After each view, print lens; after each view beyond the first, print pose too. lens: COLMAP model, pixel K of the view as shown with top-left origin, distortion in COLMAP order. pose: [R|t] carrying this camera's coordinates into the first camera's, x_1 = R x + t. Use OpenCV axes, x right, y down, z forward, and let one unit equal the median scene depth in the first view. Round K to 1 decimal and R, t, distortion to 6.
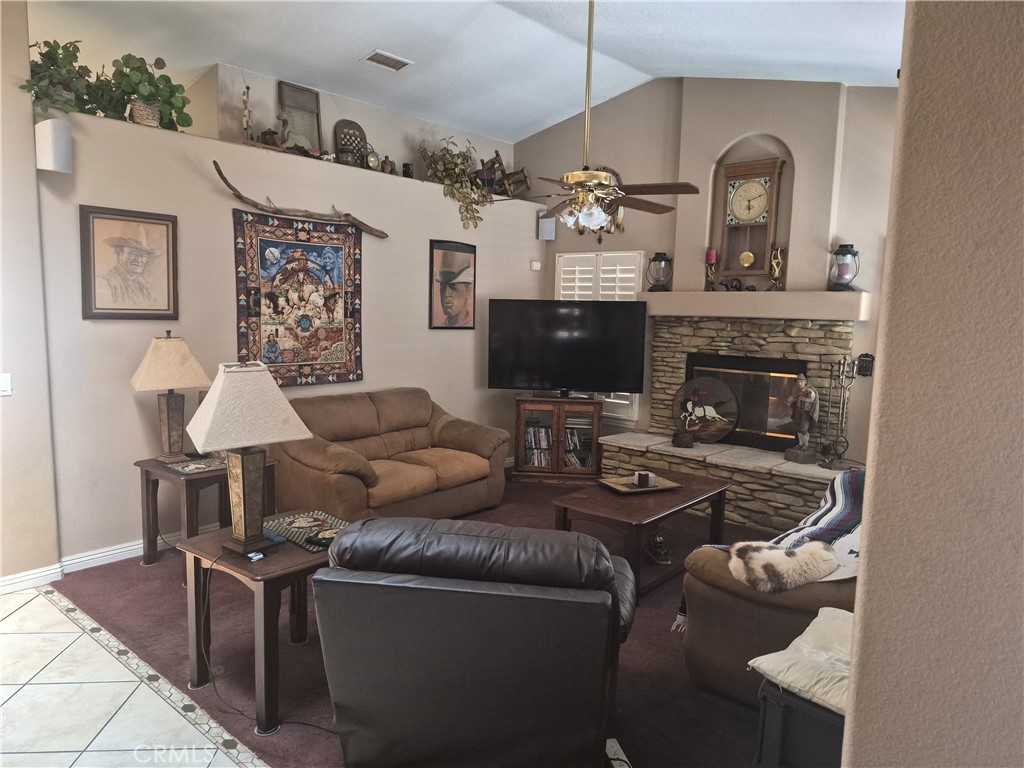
lens RADIAL K [[717.6, 0, 508.7], [0, 717.6, 385.7], [0, 0, 1]] dist [0.126336, -0.184342]
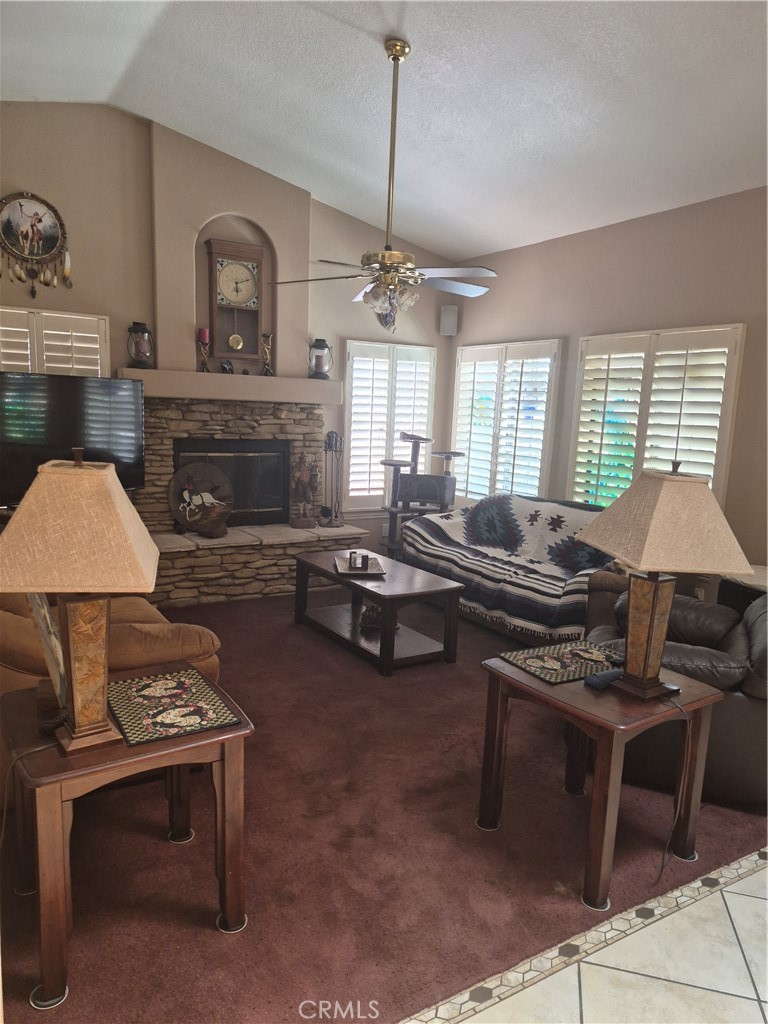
lens RADIAL K [[717.6, 0, 378.3], [0, 717.6, 521.7], [0, 0, 1]] dist [0.126336, -0.184342]
pose [[0.289247, -0.164154, 0.943075, -0.584353], [0.081276, 0.985841, 0.146670, -0.057332], [-0.953798, 0.034225, 0.298493, 0.499490]]
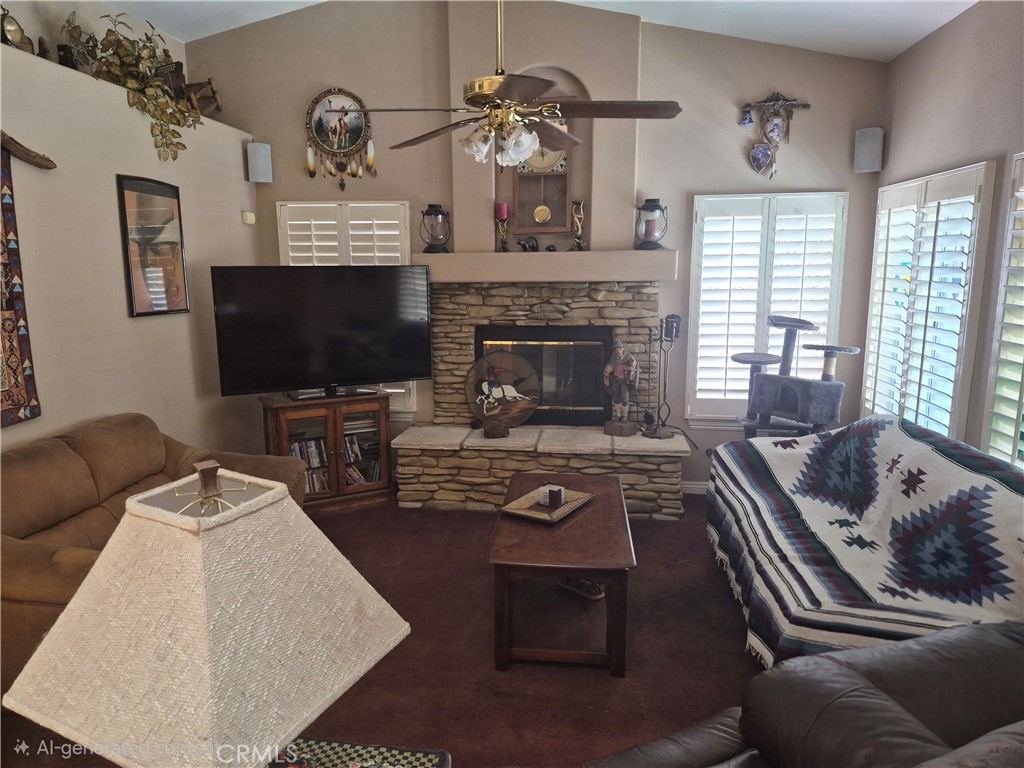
lens RADIAL K [[717.6, 0, 508.7], [0, 717.6, 385.7], [0, 0, 1]] dist [0.126336, -0.184342]
pose [[0.825754, -0.122063, 0.550664, -0.201633], [0.089296, 0.992281, 0.086049, -0.045991], [-0.556917, -0.021883, 0.830280, 0.285869]]
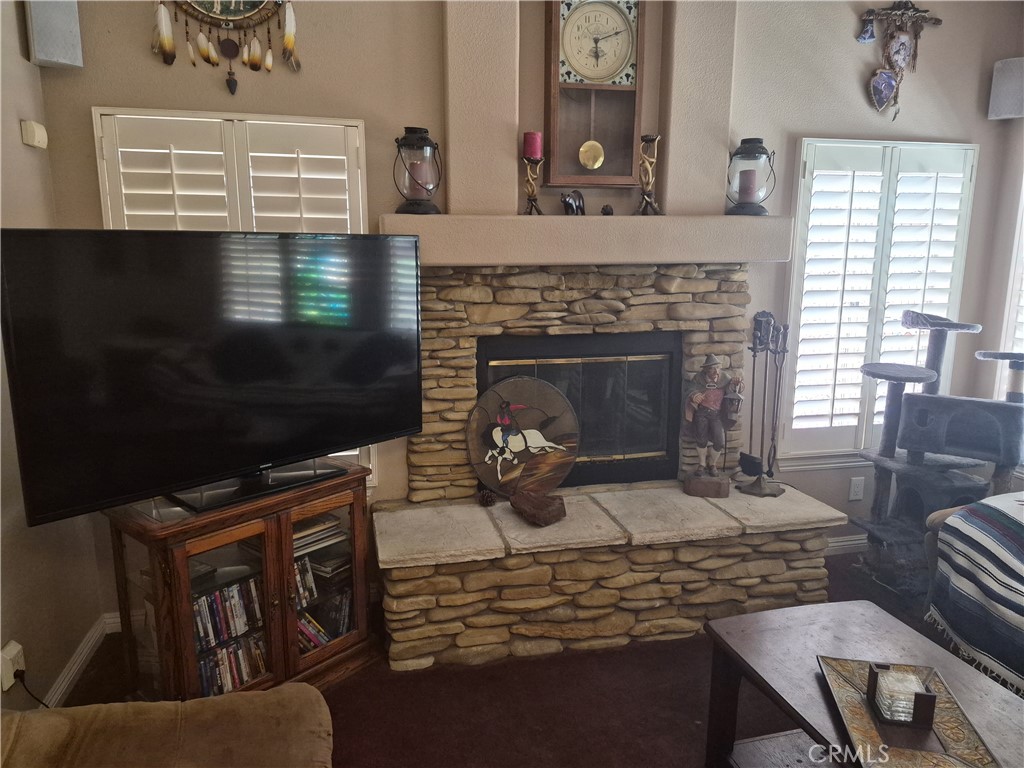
lens RADIAL K [[699.6, 0, 506.7], [0, 699.6, 380.4], [0, 0, 1]] dist [0.090327, -0.104976]
pose [[0.573990, -0.172504, 0.800486, -0.153726], [0.105987, 0.984987, 0.136265, -0.083643], [-0.811974, 0.006627, 0.583656, 0.717042]]
